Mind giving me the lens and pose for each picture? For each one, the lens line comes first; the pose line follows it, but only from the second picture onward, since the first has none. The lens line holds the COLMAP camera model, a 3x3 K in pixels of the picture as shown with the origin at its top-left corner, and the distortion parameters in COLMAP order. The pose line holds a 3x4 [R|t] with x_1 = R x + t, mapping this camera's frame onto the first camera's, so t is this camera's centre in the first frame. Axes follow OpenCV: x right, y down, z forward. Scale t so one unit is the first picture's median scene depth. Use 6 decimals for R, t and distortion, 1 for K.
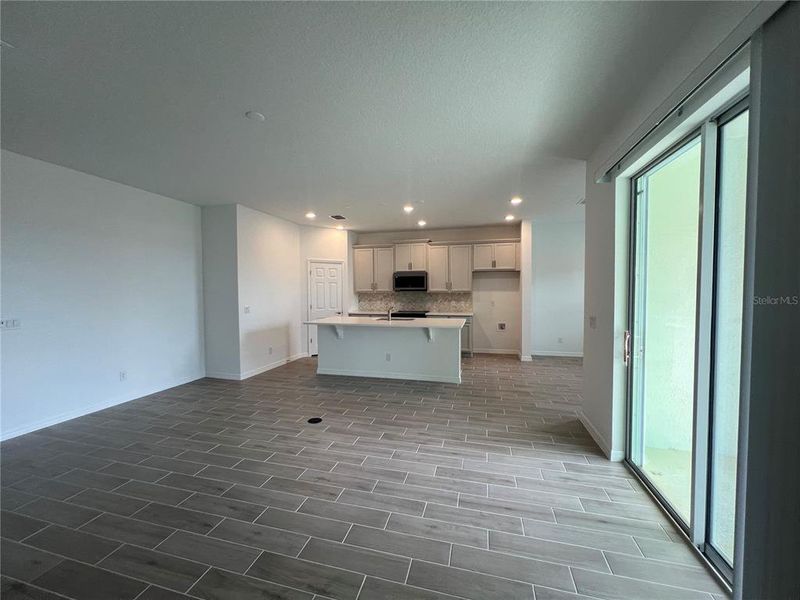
lens RADIAL K [[319.7, 0, 396.2], [0, 319.7, 301.1], [0, 0, 1]] dist [0.002211, 0.000187]
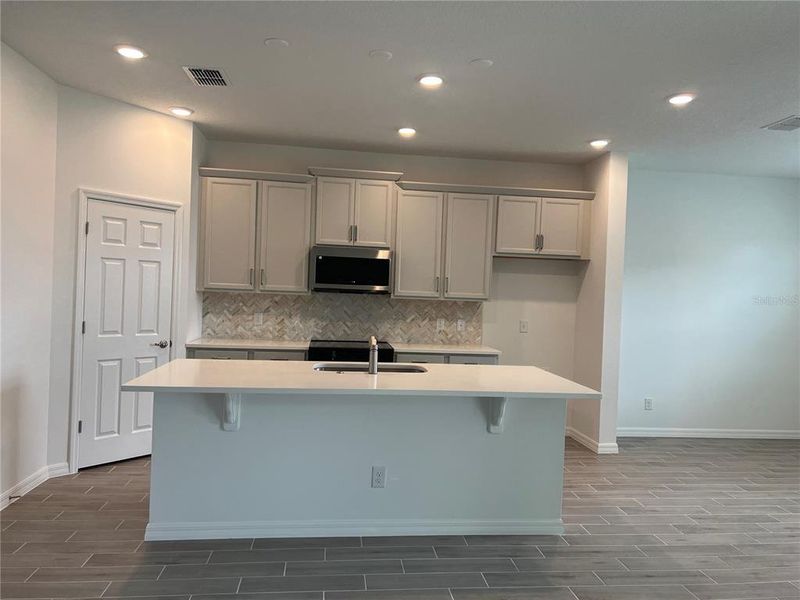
lens RADIAL K [[599.9, 0, 400.0], [0, 599.9, 300.0], [0, 0, 1]] dist [0.070186, -0.092130]
pose [[0.925675, 0.036100, 0.376594, -0.198225], [-0.030628, 0.999320, -0.020509, -0.008837], [-0.377078, 0.007450, 0.926152, 0.264501]]
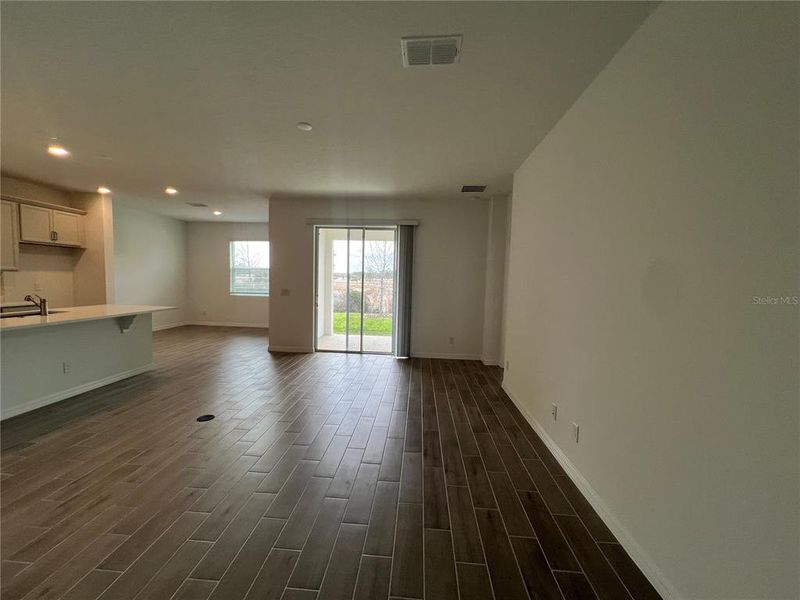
lens RADIAL K [[319.7, 0, 396.2], [0, 319.7, 301.1], [0, 0, 1]] dist [0.002211, 0.000187]
pose [[-0.185715, -0.068539, 0.980210, -0.606948], [0.012414, 0.997321, 0.072087, -0.004550], [-0.982525, 0.025556, -0.184366, 0.320515]]
